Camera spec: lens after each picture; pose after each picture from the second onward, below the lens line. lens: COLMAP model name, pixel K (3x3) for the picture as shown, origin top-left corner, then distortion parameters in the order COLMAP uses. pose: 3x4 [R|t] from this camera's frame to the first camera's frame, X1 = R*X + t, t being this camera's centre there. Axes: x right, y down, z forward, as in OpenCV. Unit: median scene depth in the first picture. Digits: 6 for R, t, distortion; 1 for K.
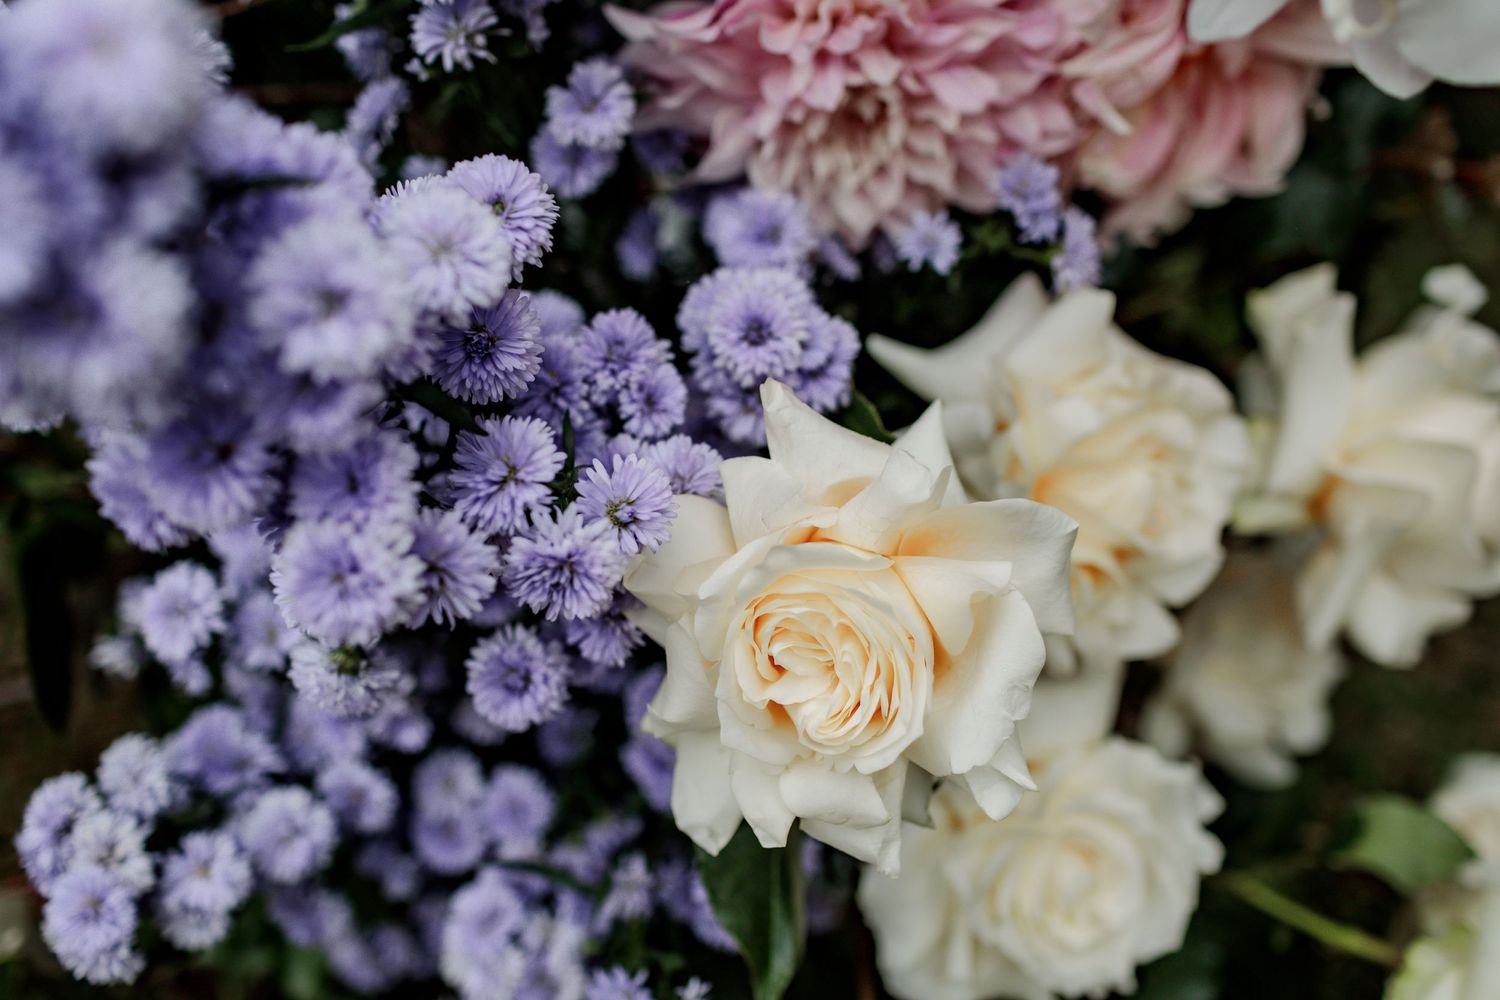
lens RADIAL K [[1411.1, 0, 750.0], [0, 1411.1, 500.0], [0, 0, 1]] dist [0.002534, 0.000097]
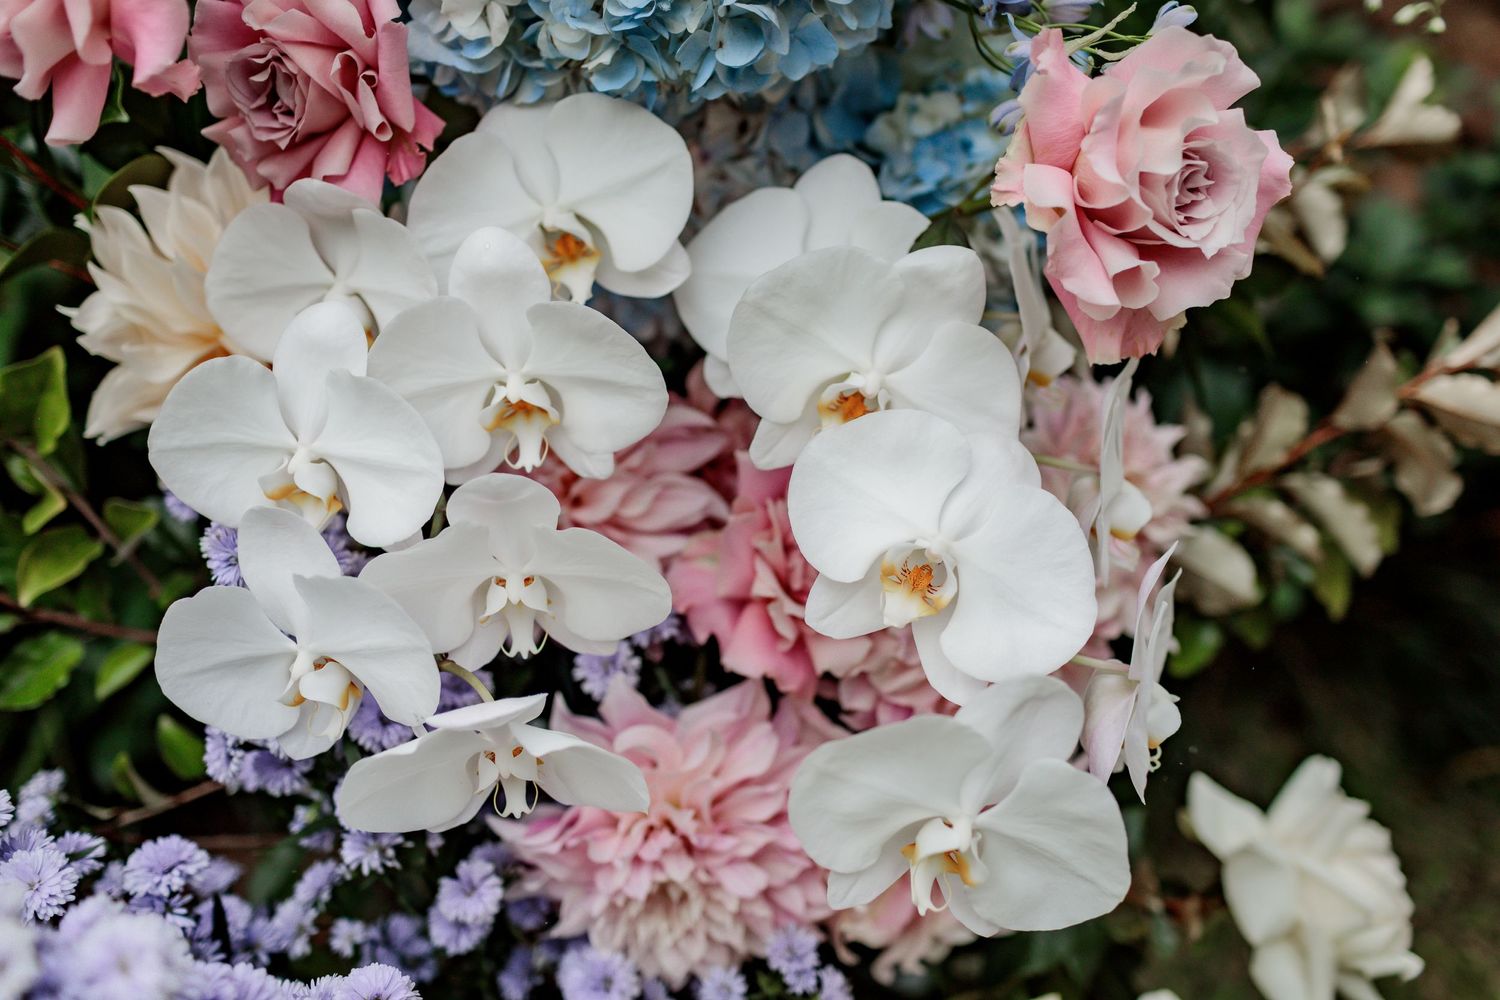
lens RADIAL K [[1411.1, 0, 750.0], [0, 1411.1, 500.0], [0, 0, 1]] dist [0.002534, 0.000097]
pose [[0.999998, 0.000876, 0.001851, 0.155106], [-0.000120, 0.927488, -0.373853, -0.119655], [-0.002044, 0.373852, 0.927486, -0.411836]]
